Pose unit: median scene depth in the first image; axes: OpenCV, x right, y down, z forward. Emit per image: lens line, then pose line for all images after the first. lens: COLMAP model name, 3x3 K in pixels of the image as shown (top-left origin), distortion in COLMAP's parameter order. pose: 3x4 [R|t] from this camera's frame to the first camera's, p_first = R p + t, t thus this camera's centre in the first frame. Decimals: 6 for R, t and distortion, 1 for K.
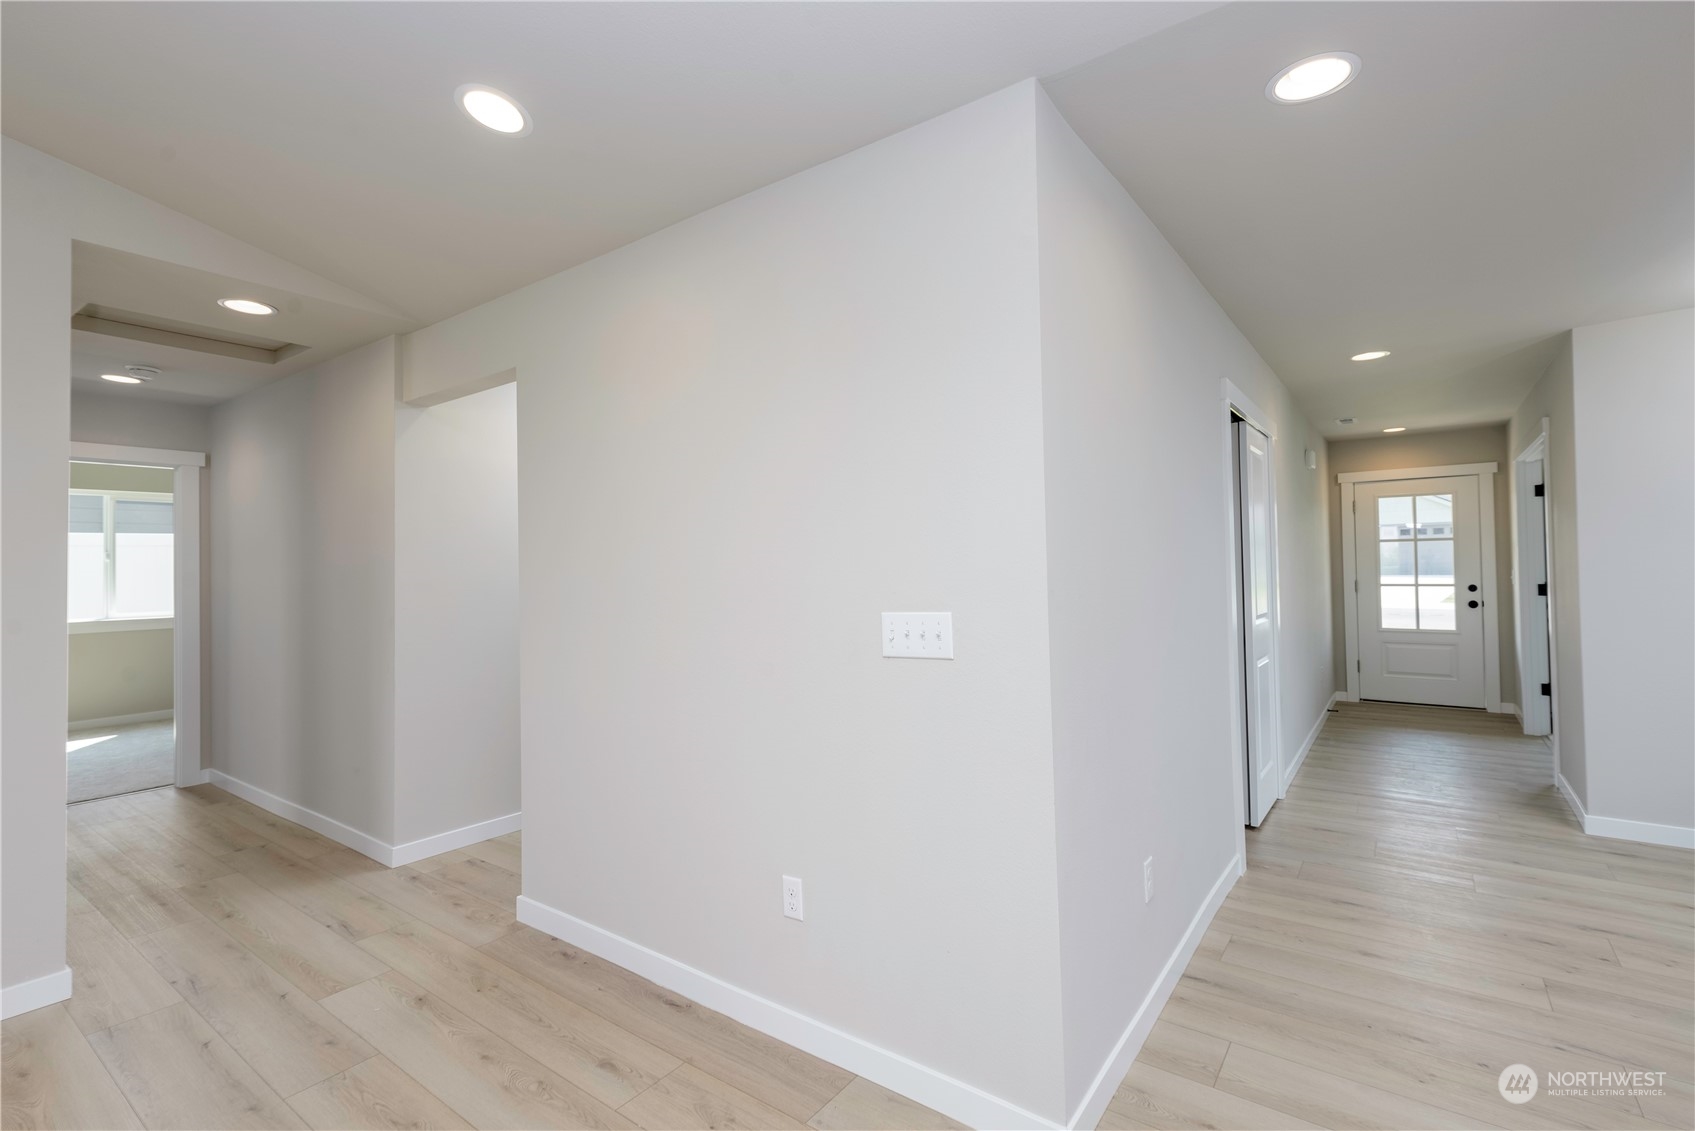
lens RADIAL K [[783.0, 0, 847.5], [0, 783.0, 565.5], [0, 0, 1]] dist [-0.000800, -0.000187]
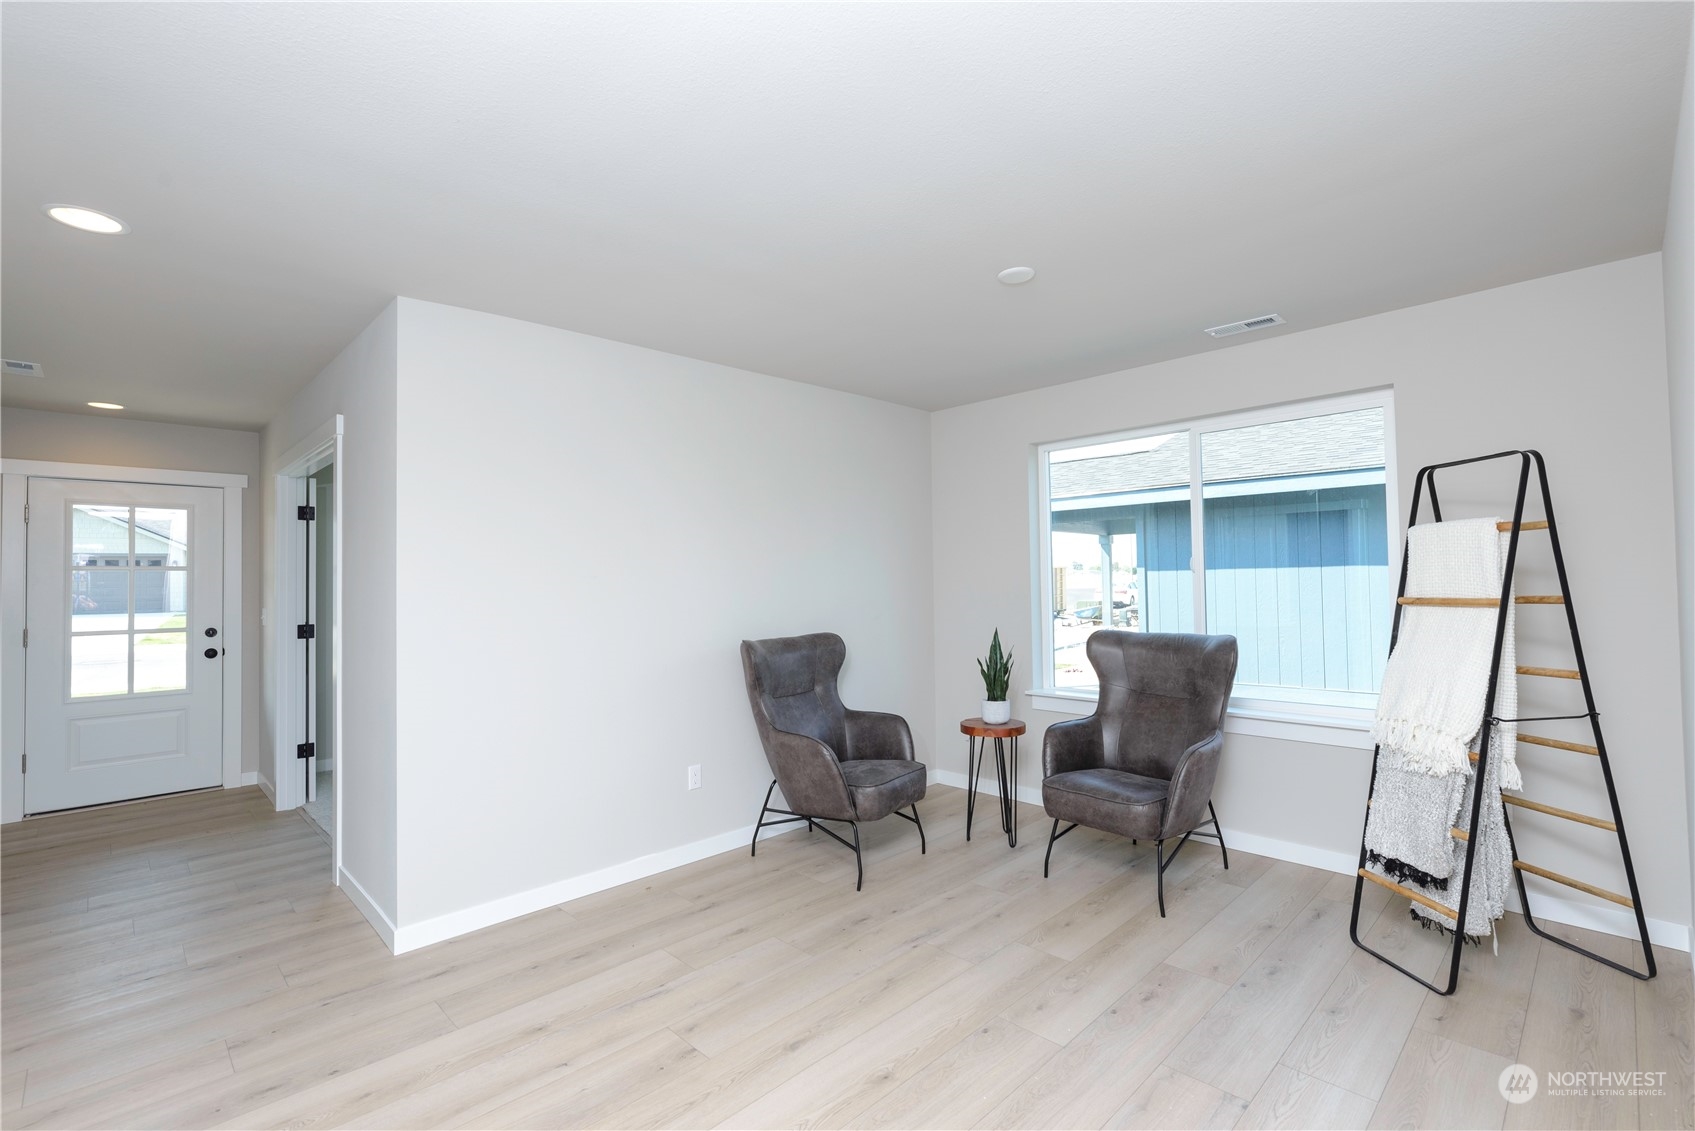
lens RADIAL K [[752.2, 0, 847.5], [0, 752.2, 565.5], [0, 0, 1]] dist [0.001500, 0.000276]
pose [[0.158200, 0.041284, 0.986544, 0.159834], [0.006298, 0.999063, -0.042818, -0.001497], [-0.987387, 0.012987, 0.157792, 0.259589]]
